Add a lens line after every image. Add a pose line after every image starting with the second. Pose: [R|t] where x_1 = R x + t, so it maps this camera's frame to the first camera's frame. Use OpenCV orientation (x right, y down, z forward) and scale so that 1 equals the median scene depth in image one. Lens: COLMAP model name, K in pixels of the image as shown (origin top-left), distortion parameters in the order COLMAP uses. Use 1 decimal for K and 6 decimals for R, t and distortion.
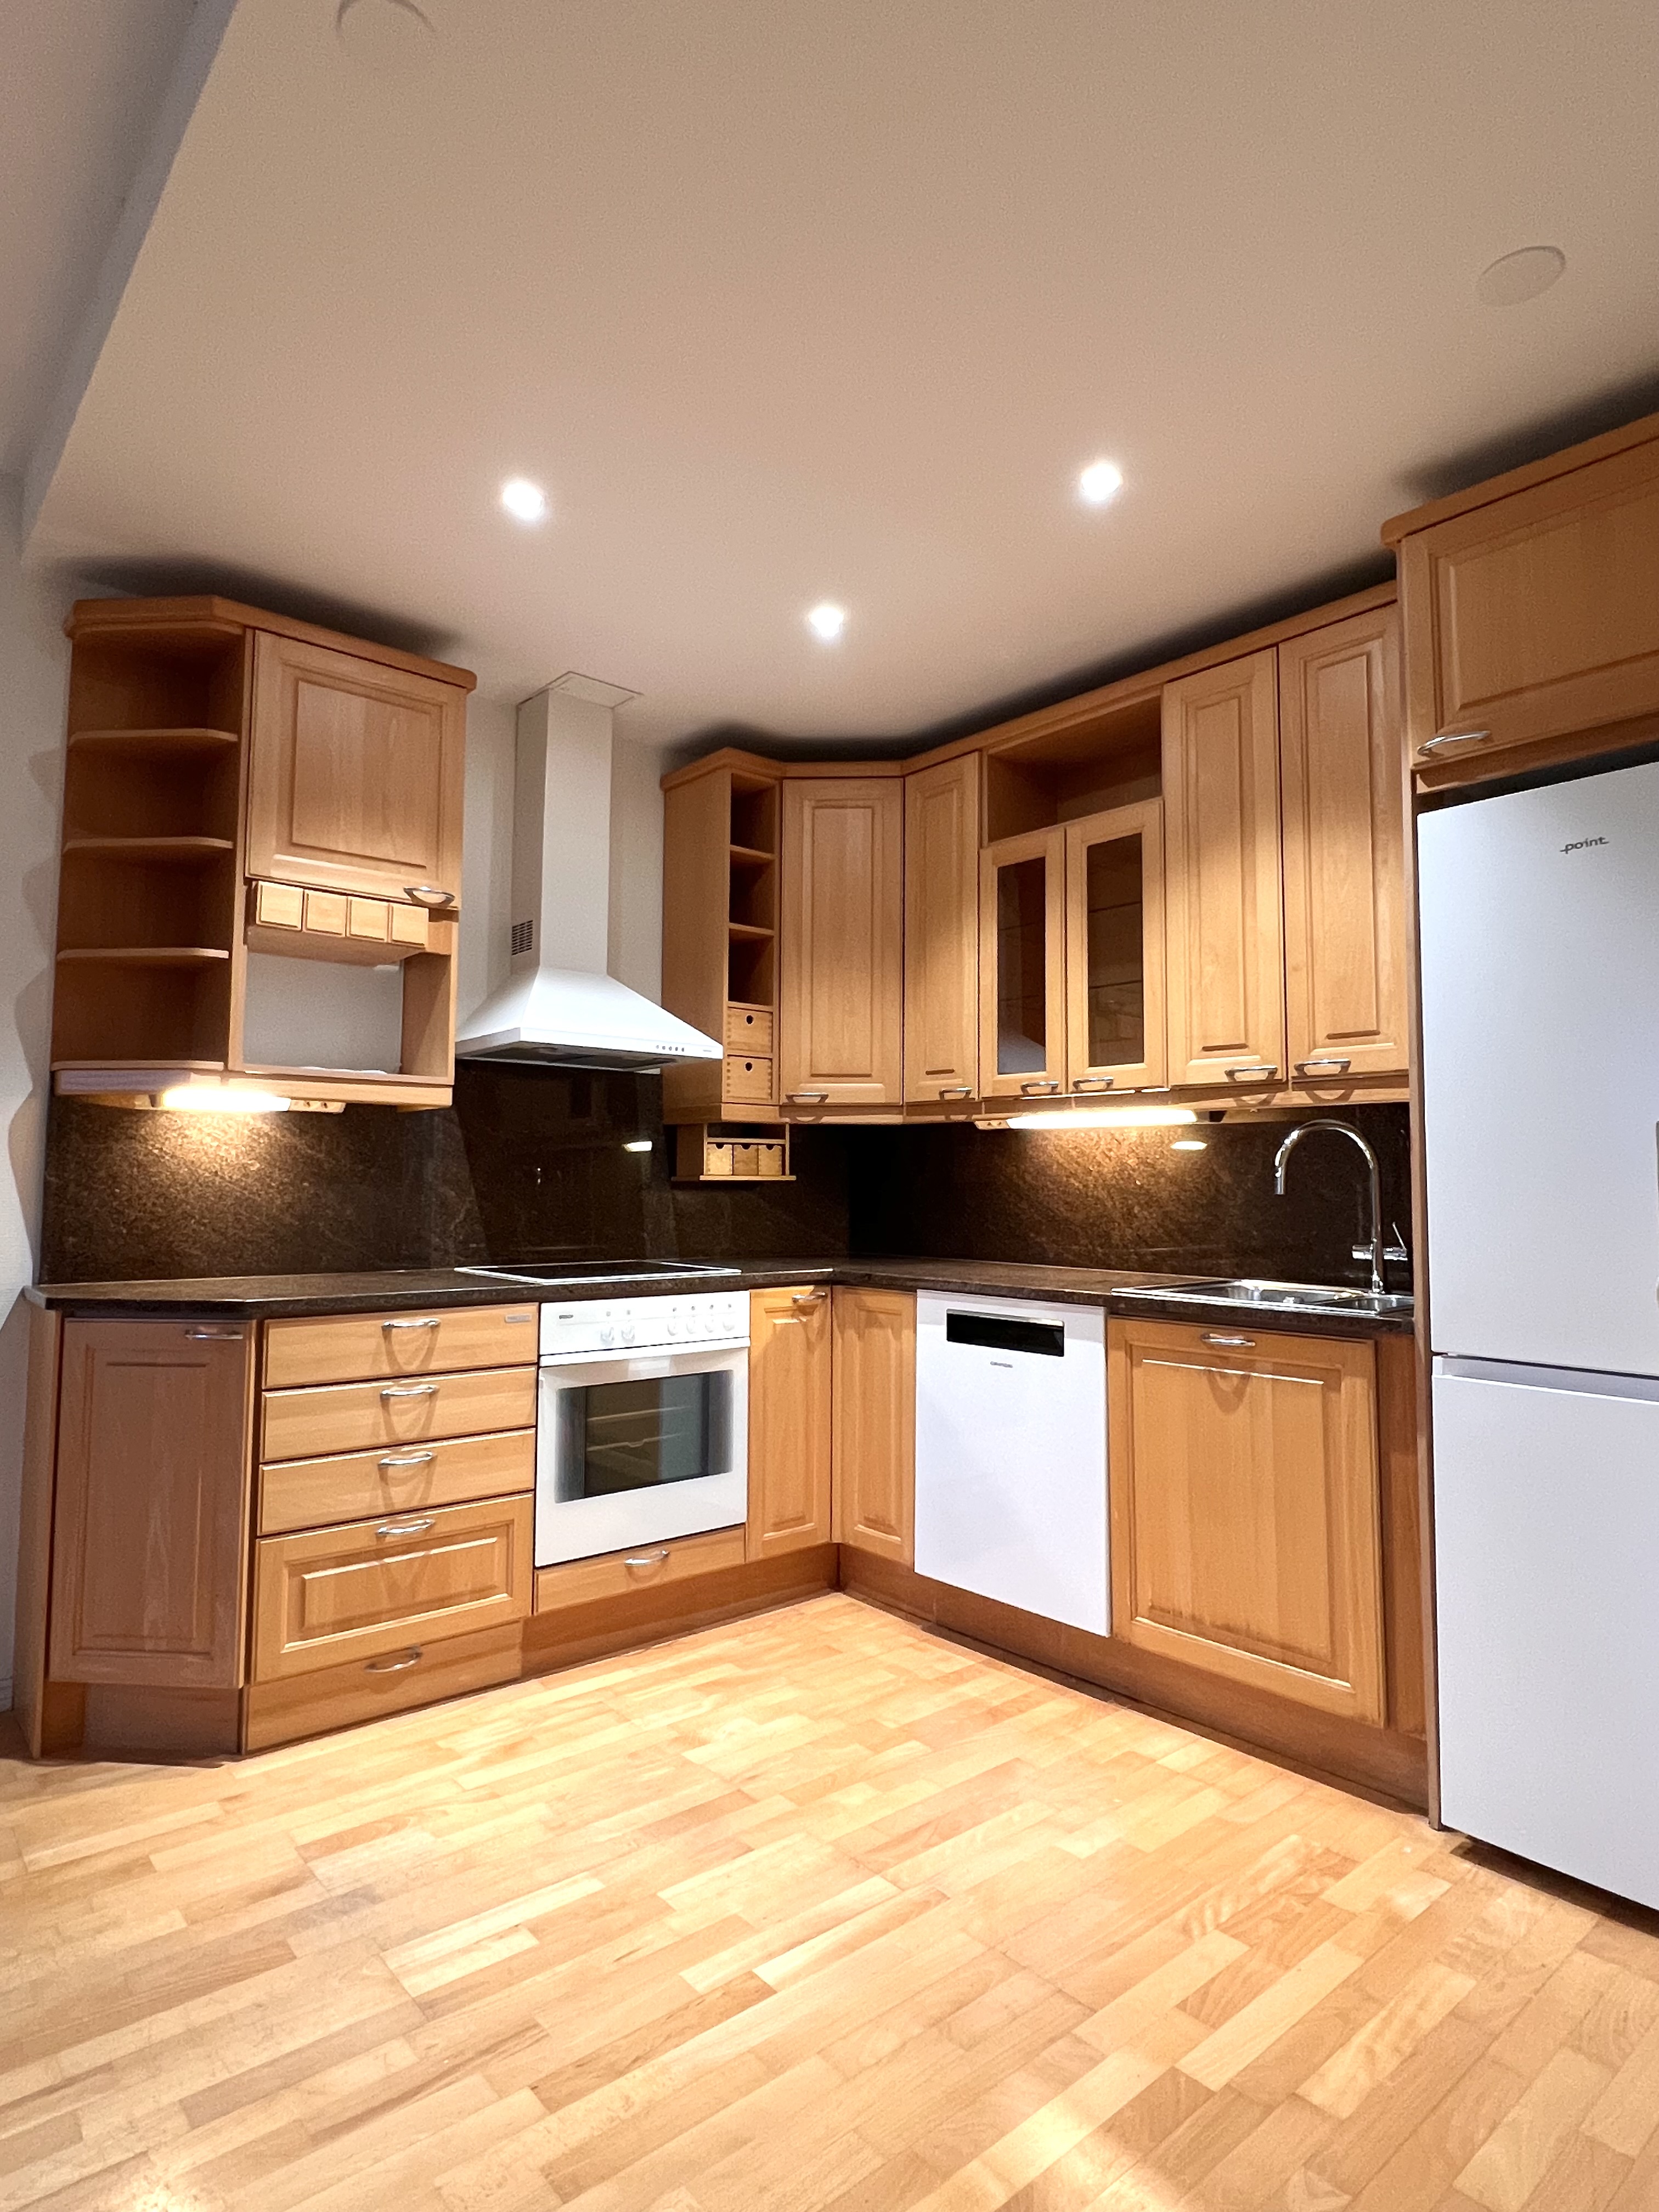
lens RADIAL K [[1213.4, 0, 823.1], [0, 1213.4, 1092.6], [0, 0, 1]] dist [-0.001460, 0.001920]
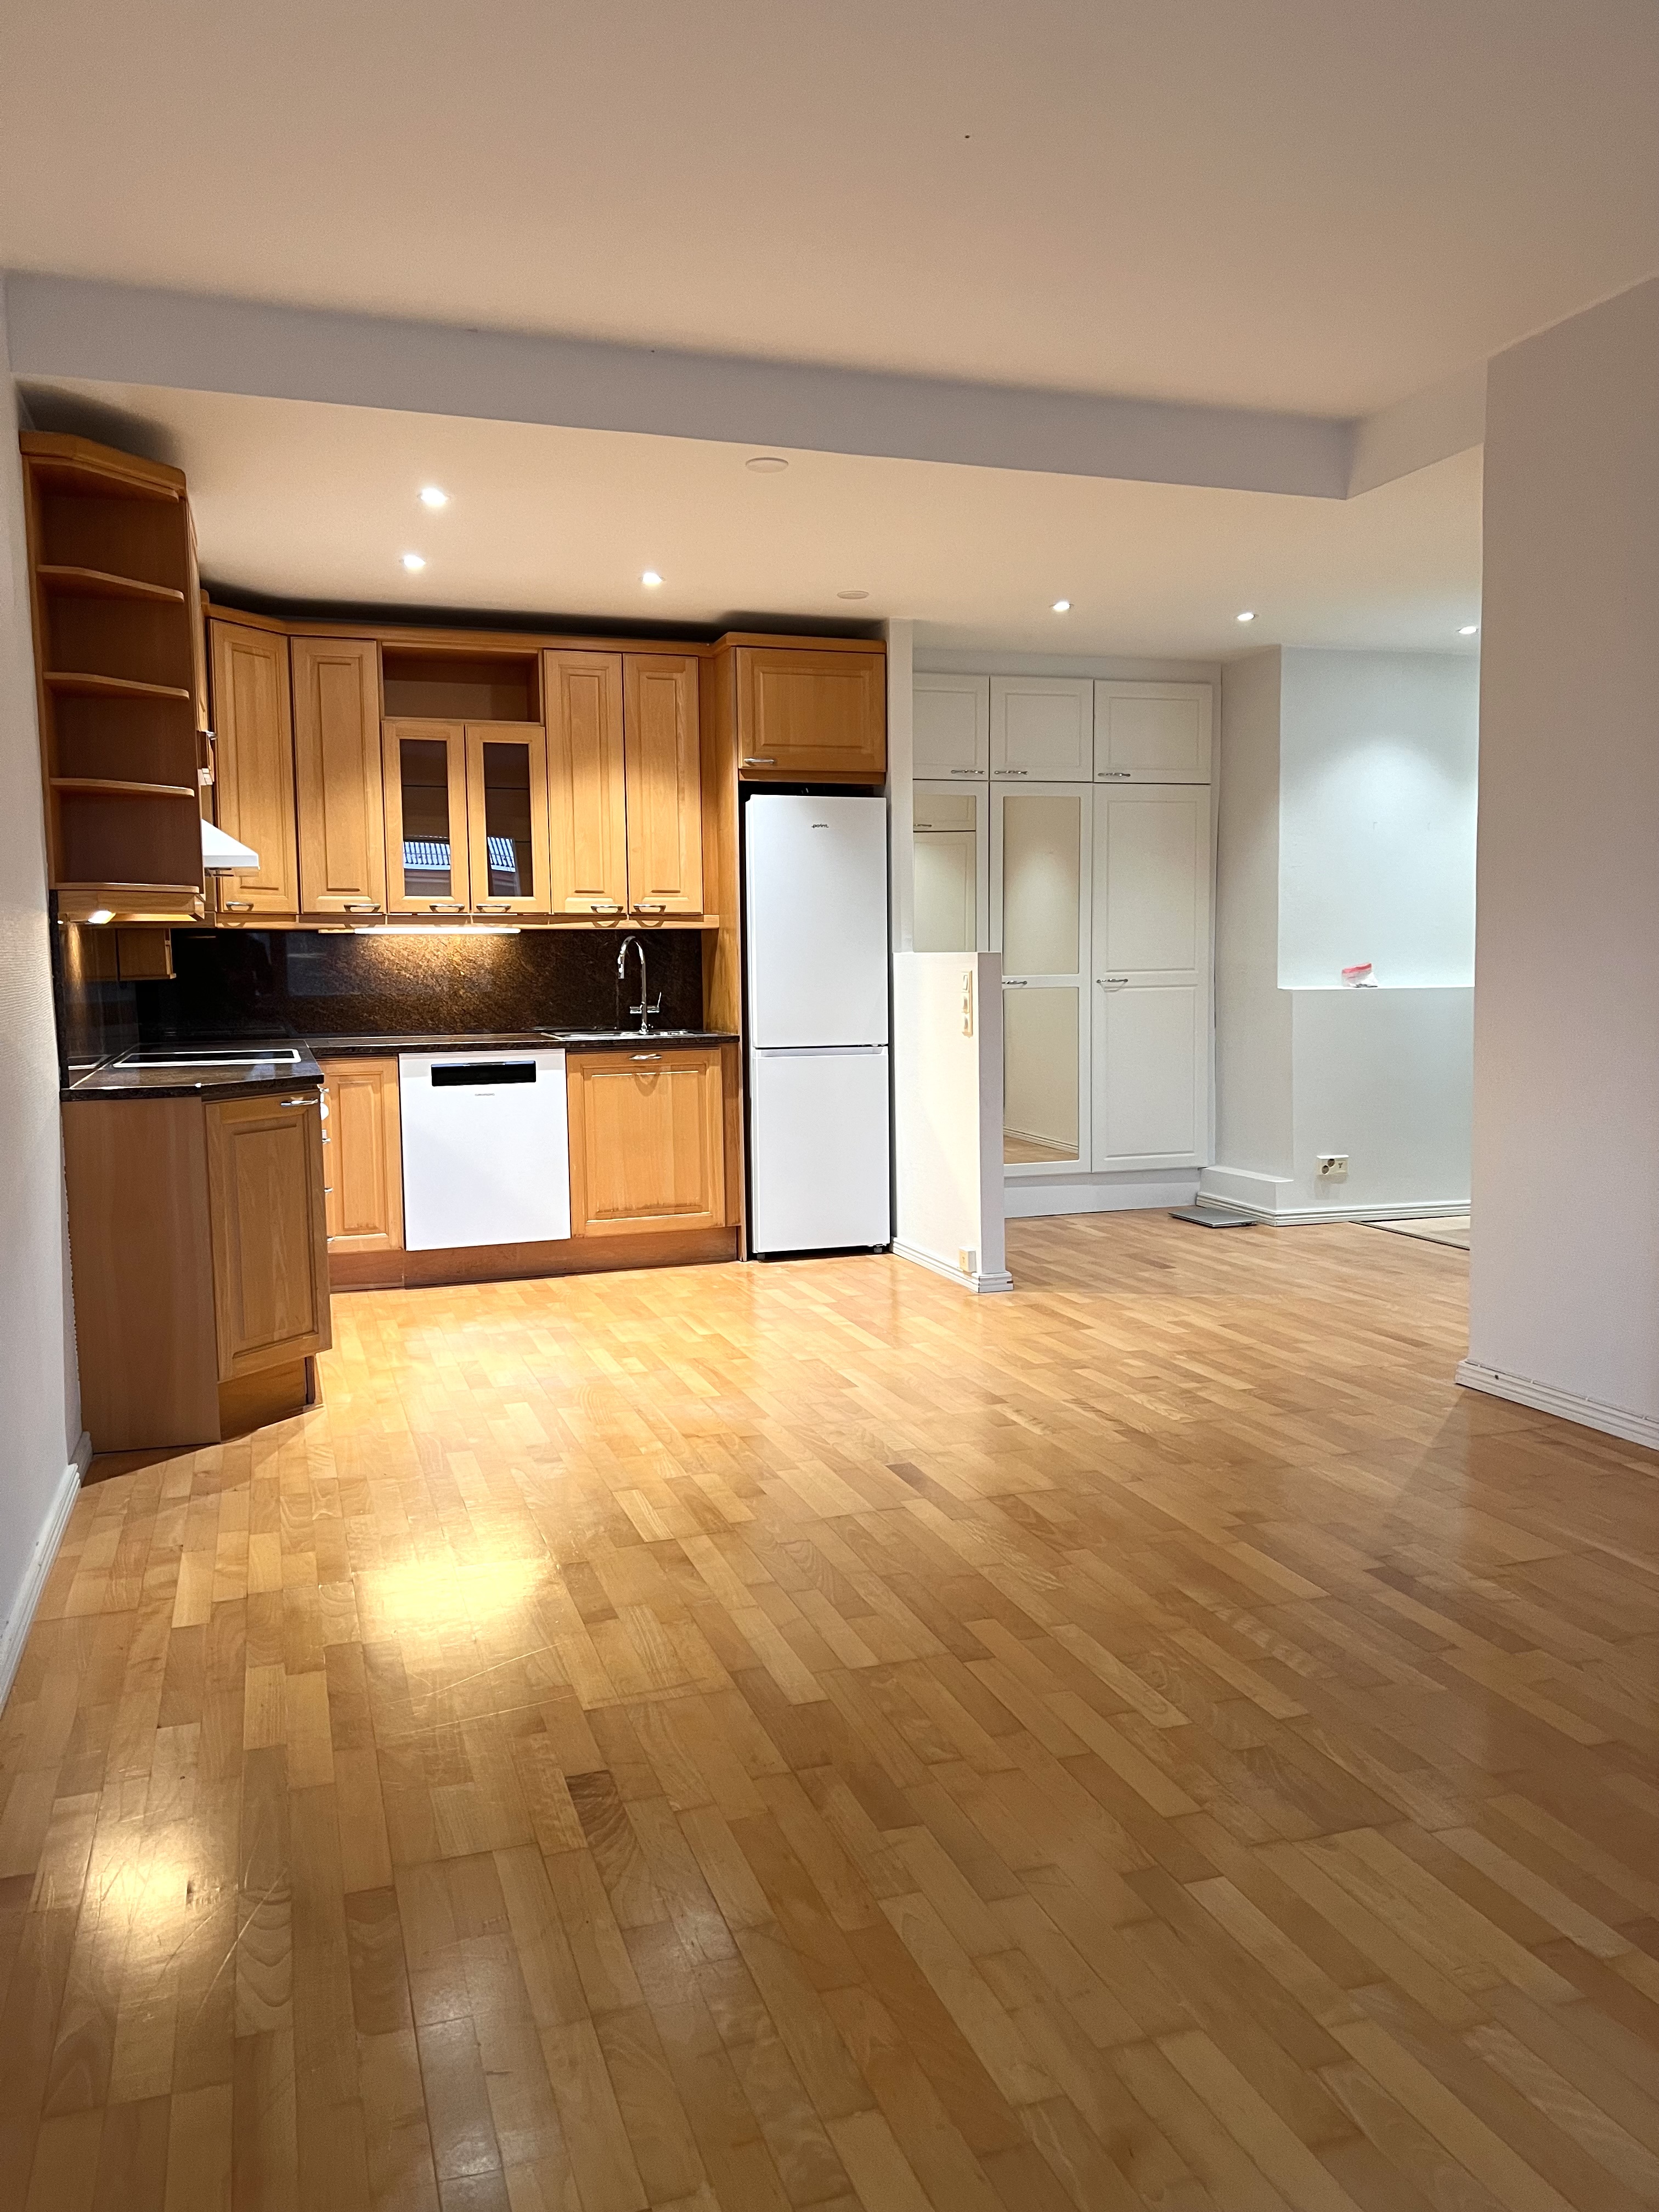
lens RADIAL K [[1649.3, 0, 833.1], [0, 1649.3, 1093.4], [0, 0, 1]] dist [0.057562, -0.023594]
pose [[0.374184, -0.089283, 0.923046, -1.581933], [-0.054972, 0.991469, 0.118186, -0.046408], [-0.925724, -0.094965, 0.366084, -0.164071]]
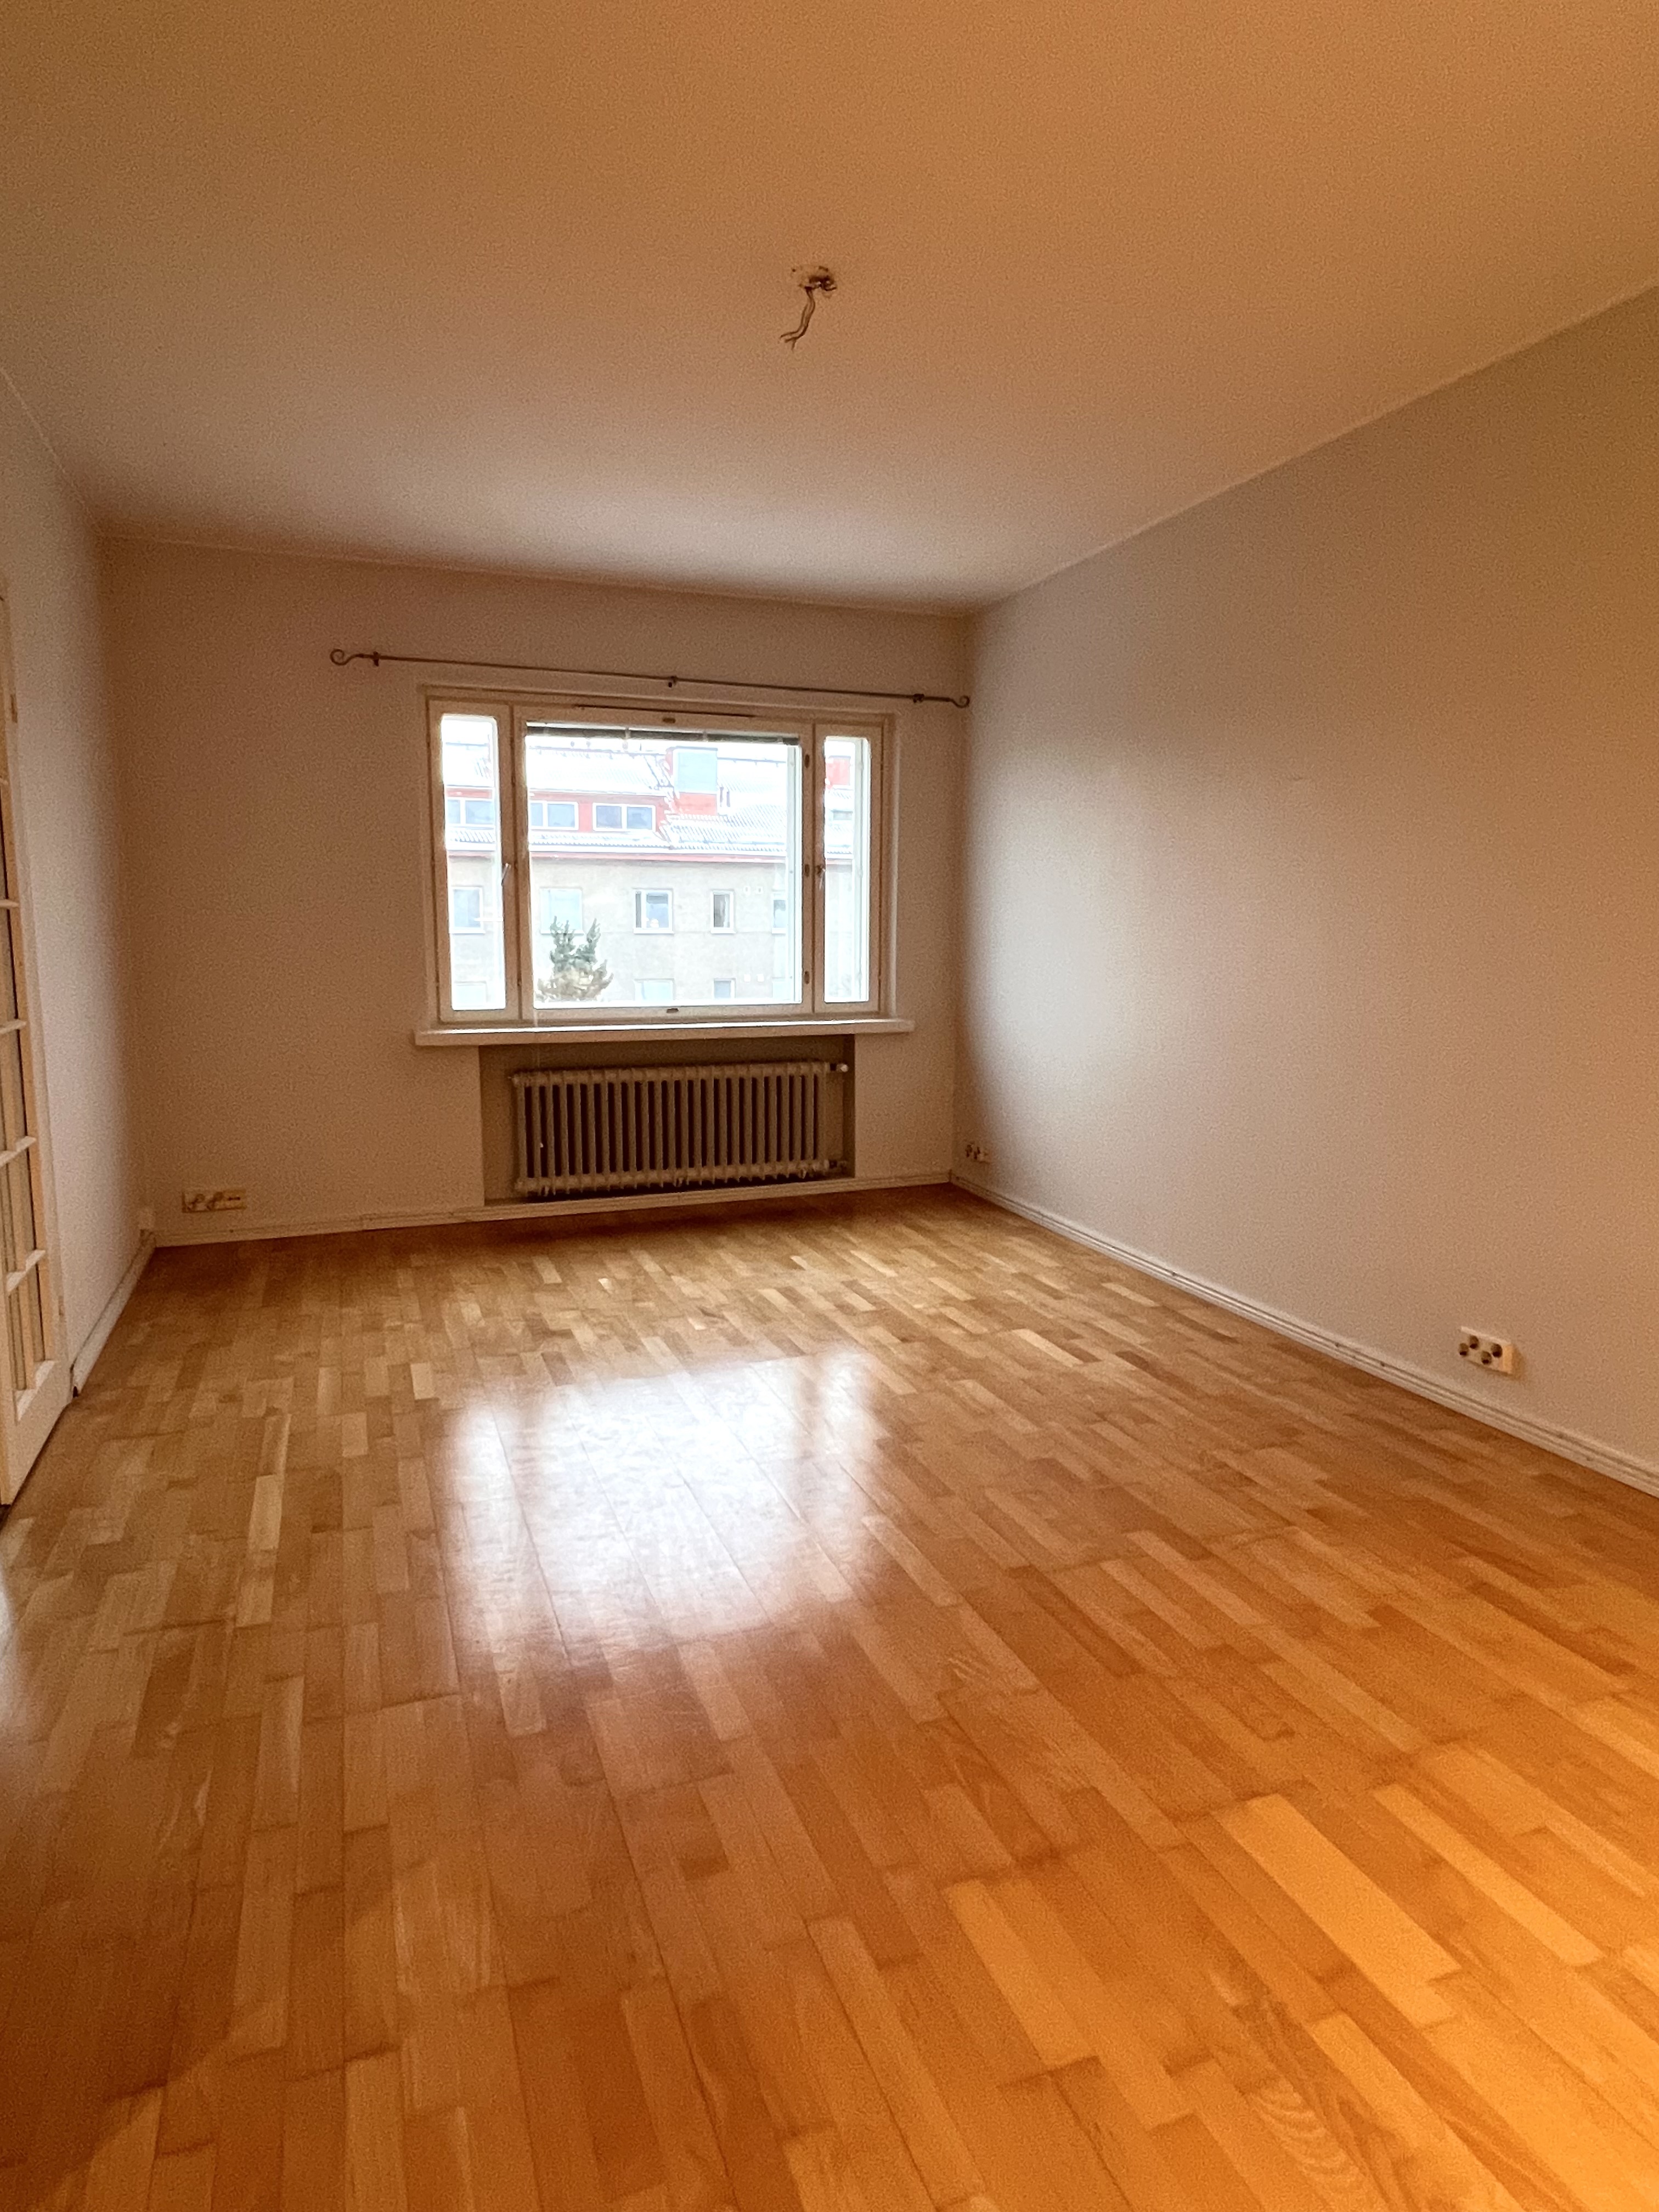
lens RADIAL K [[1282.1, 0, 811.3], [0, 1282.1, 1107.8], [0, 0, 1]] dist [-0.005011, -0.000815]
pose [[-0.354422, 0.125506, -0.926625, 0.104970], [0.065571, 0.991848, 0.109261, -0.037700], [0.932784, -0.022035, -0.359762, 0.261454]]
